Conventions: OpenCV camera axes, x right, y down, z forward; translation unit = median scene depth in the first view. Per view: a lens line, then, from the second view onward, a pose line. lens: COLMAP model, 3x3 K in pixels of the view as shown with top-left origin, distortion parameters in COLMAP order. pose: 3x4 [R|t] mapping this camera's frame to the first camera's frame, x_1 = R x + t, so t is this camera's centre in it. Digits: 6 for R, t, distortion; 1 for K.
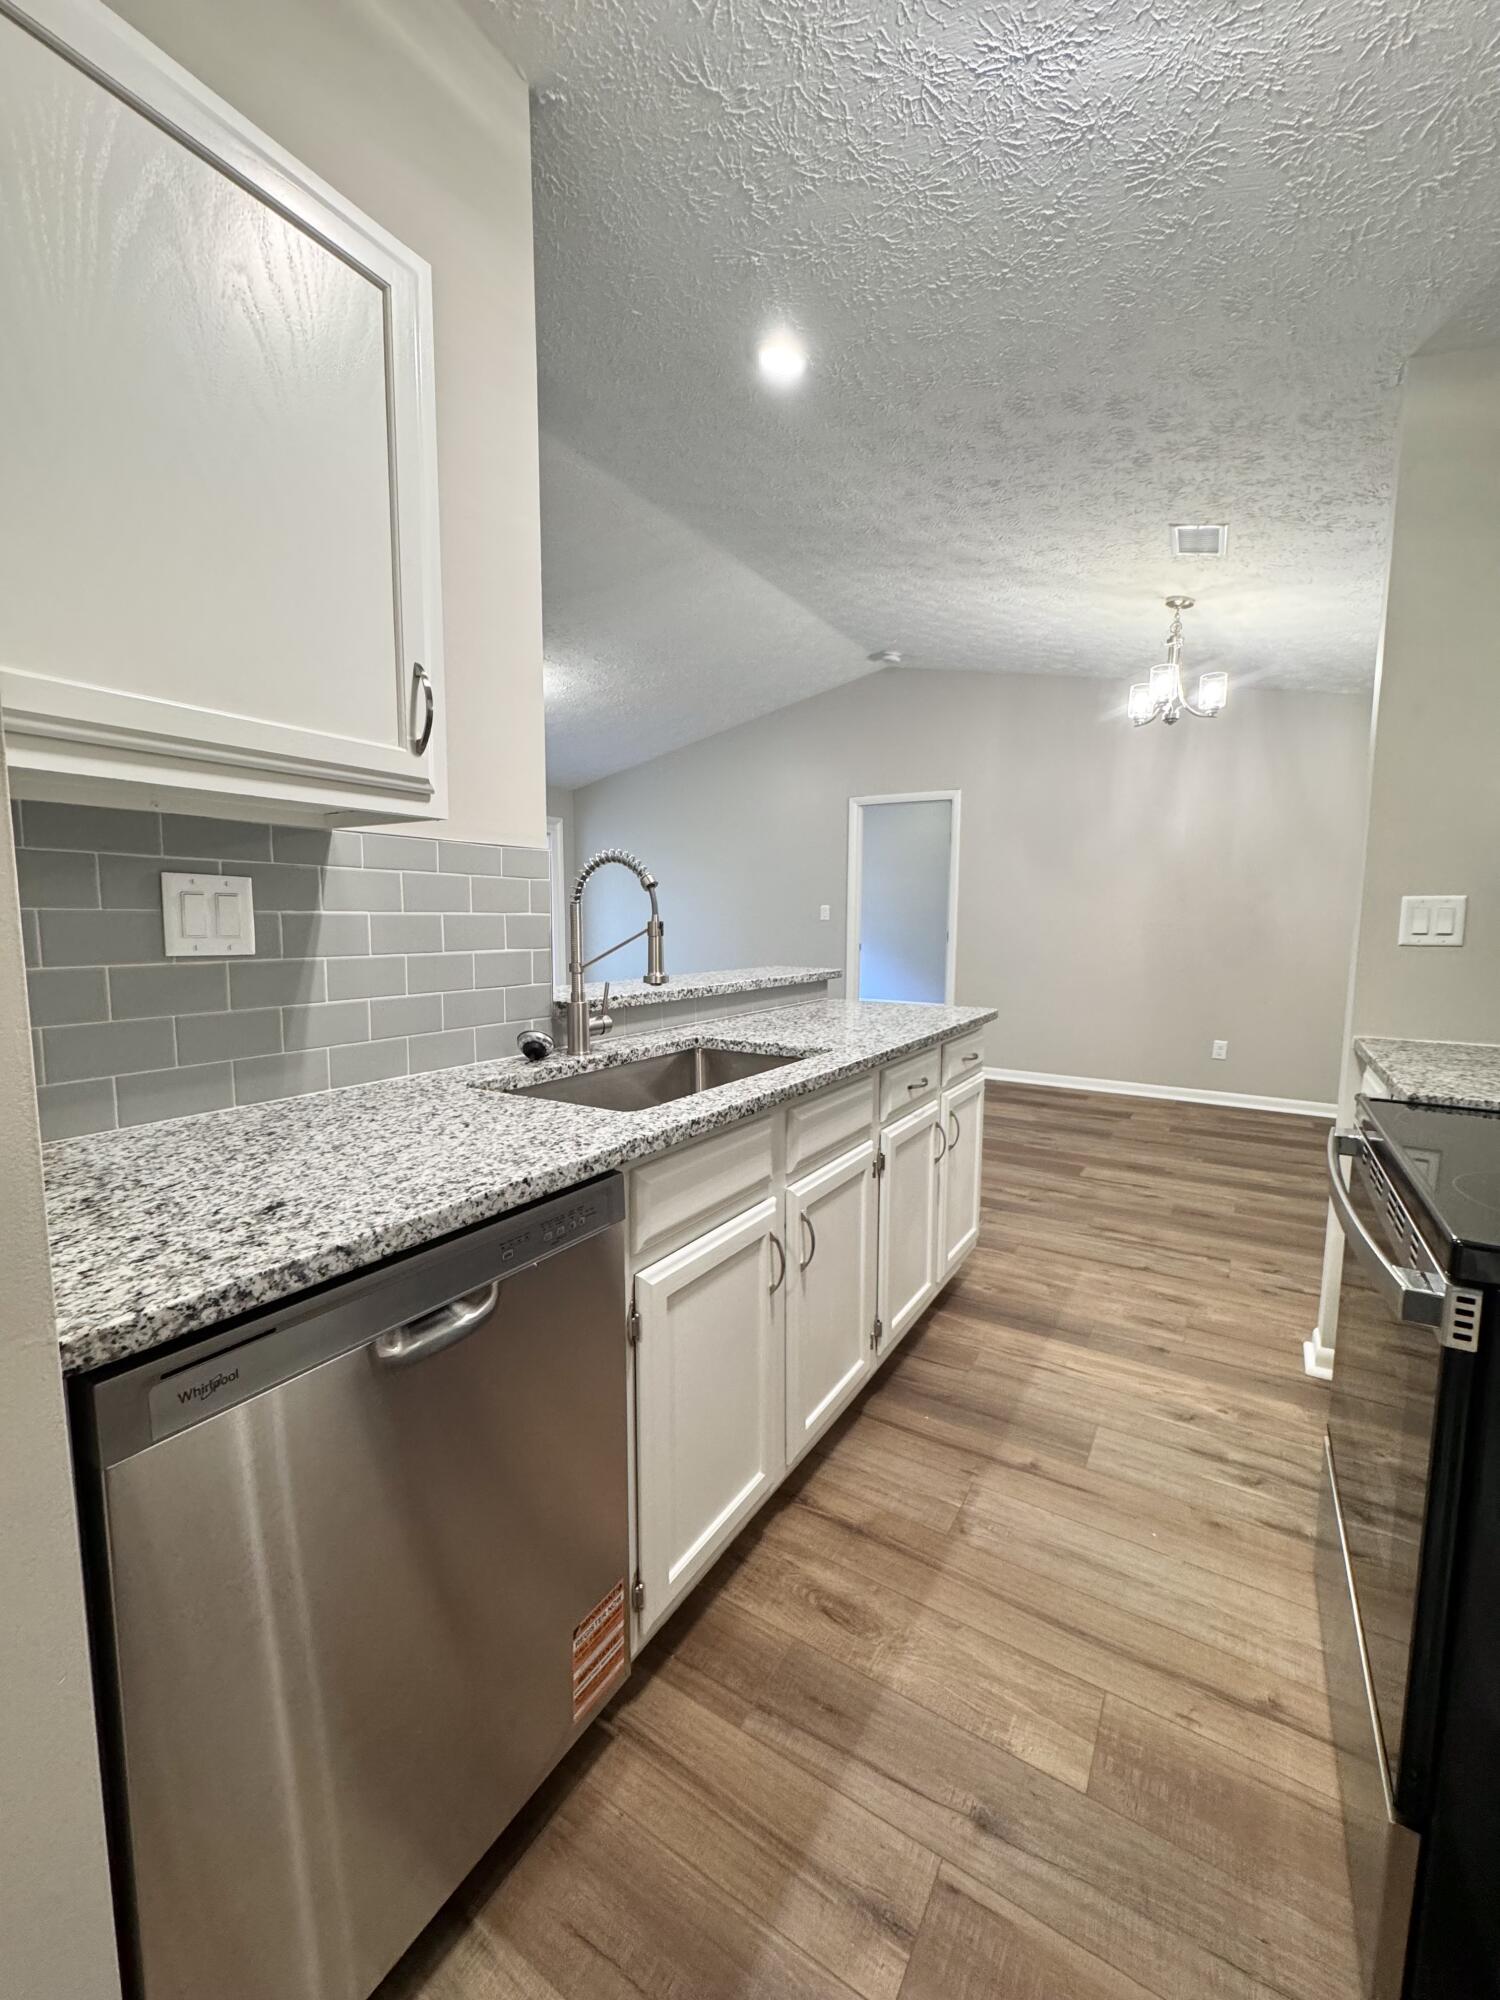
lens RADIAL K [[797.3, 0, 753.2], [0, 797.3, 996.2], [0, 0, 1]] dist [-0.000853, -0.000071]
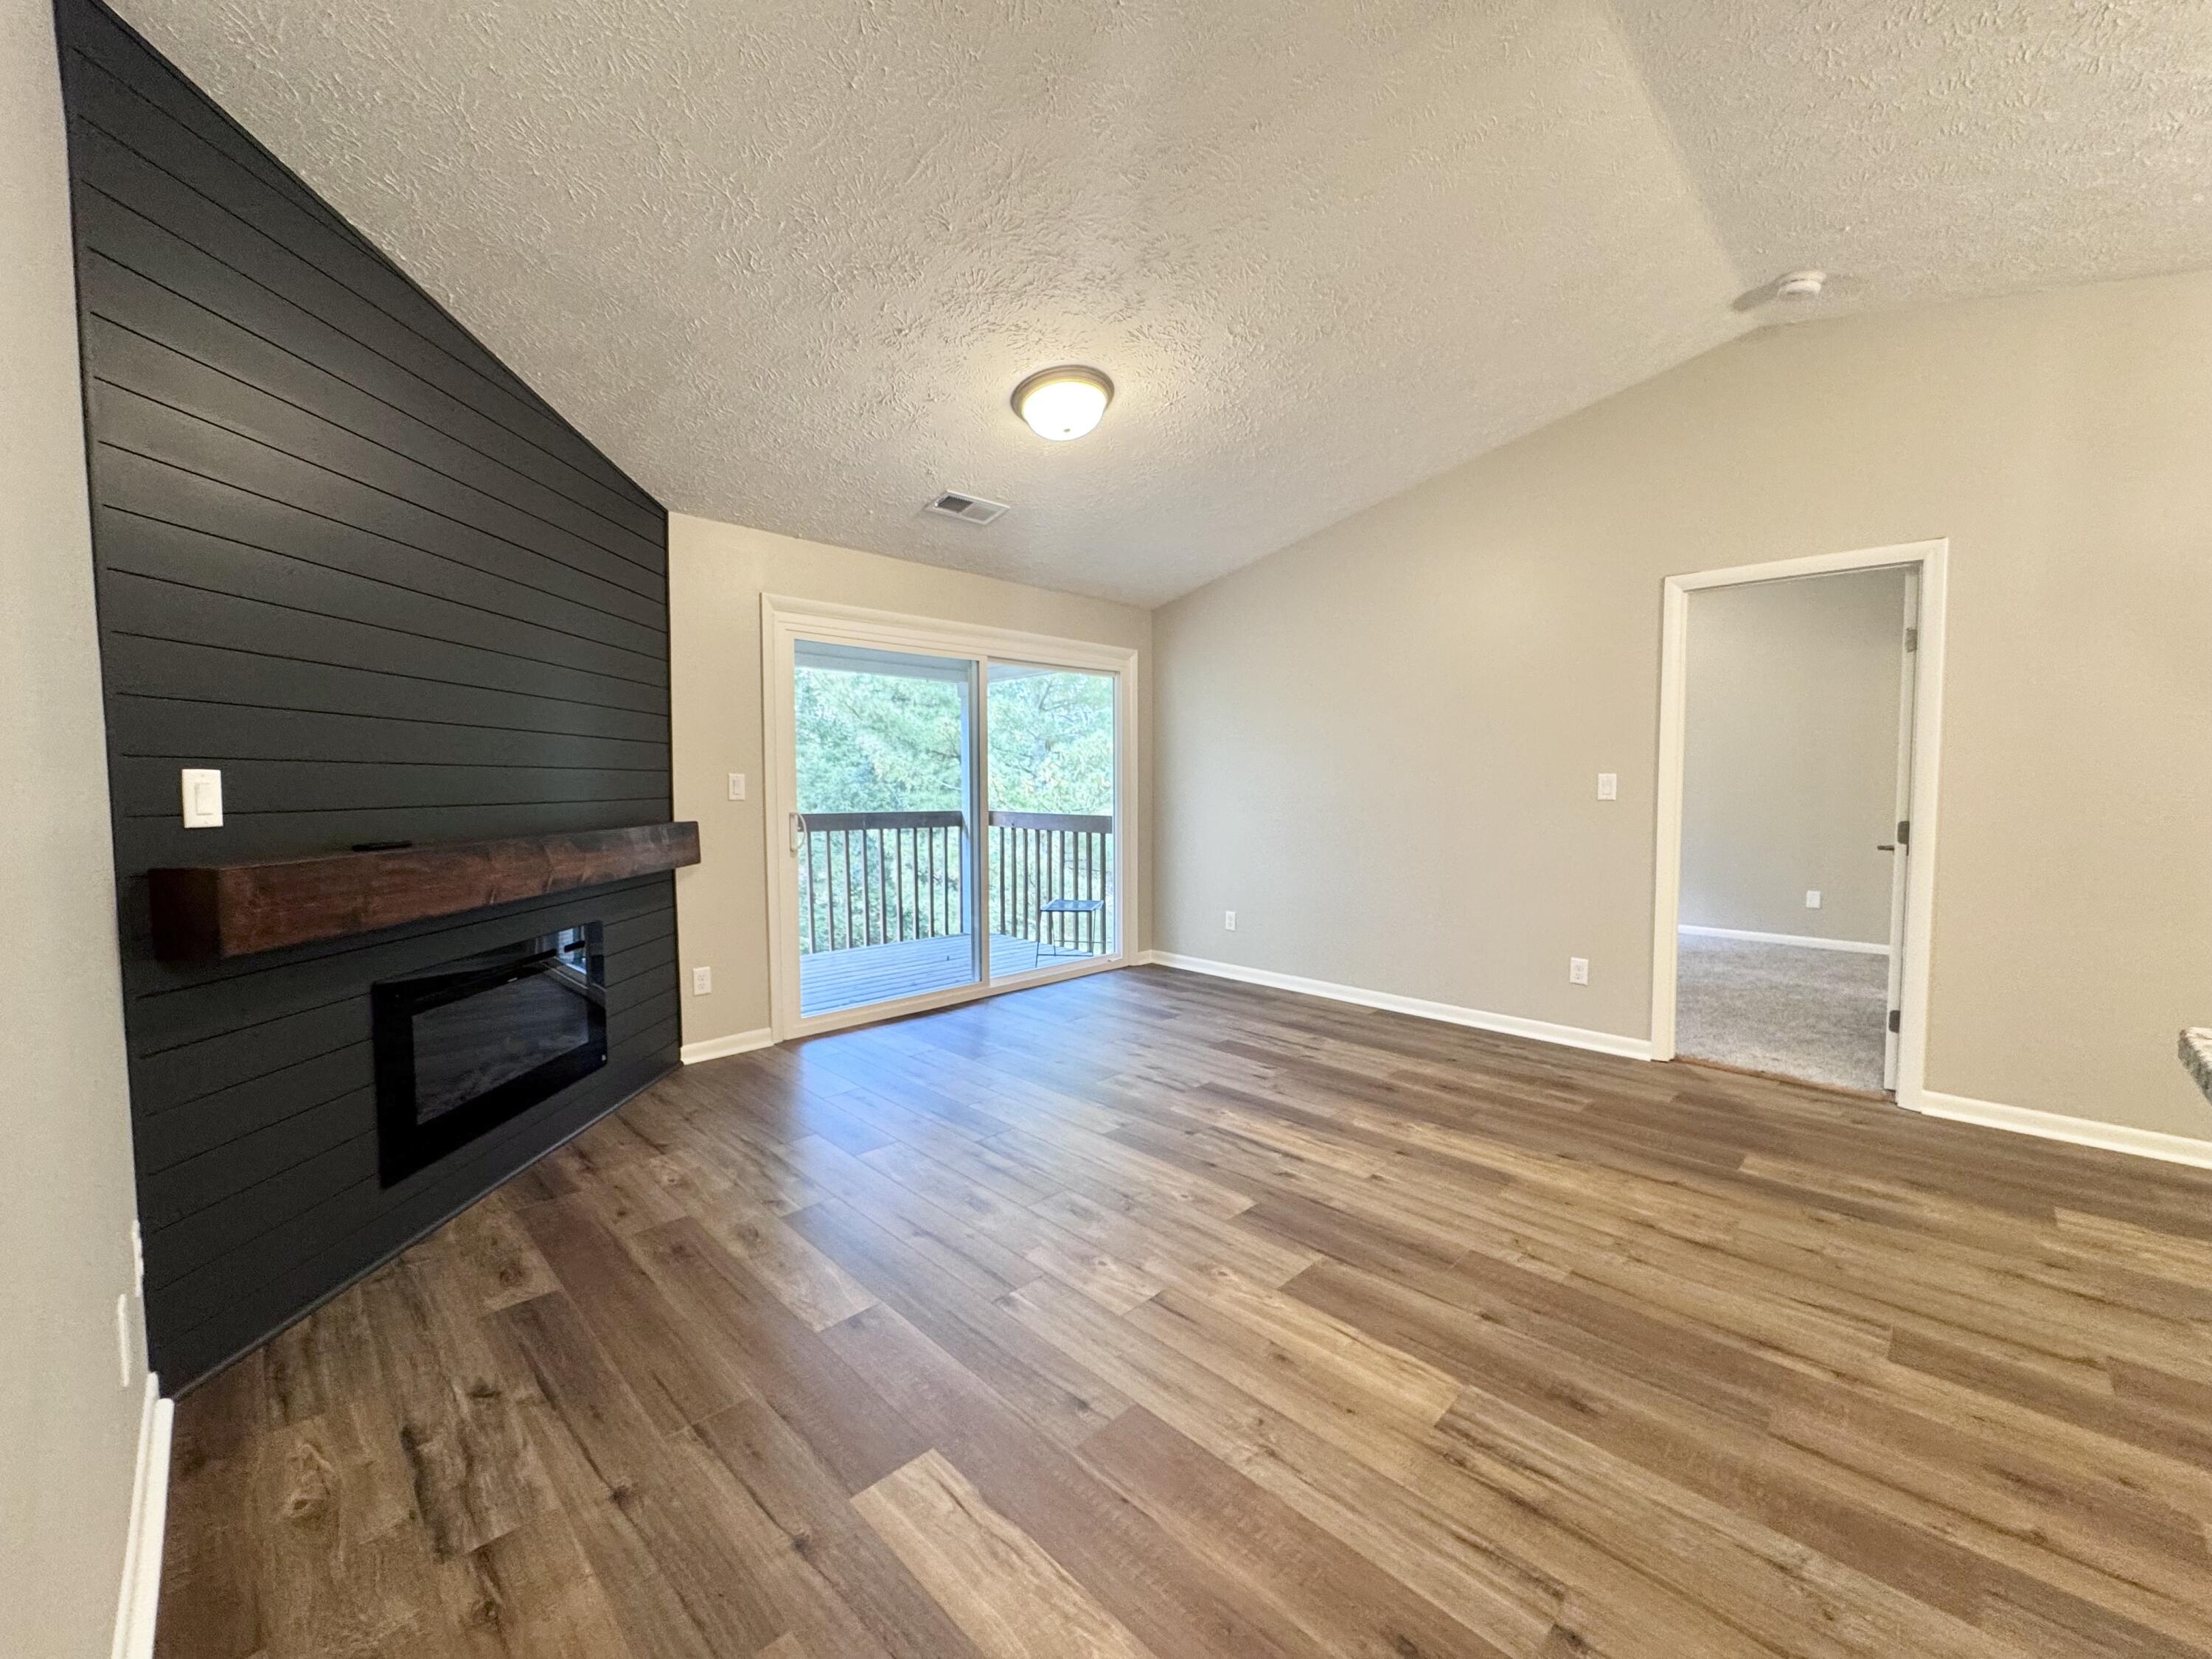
lens RADIAL K [[881.8, 0, 1106.3], [0, 881.8, 830.1], [0, 0, 1]] dist [-0.000853, -0.000071]
pose [[0.973698, 0.006261, -0.227758, -0.383911], [-0.017887, 0.998638, -0.049018, -0.131477], [0.227141, 0.051803, 0.972483, 1.110127]]
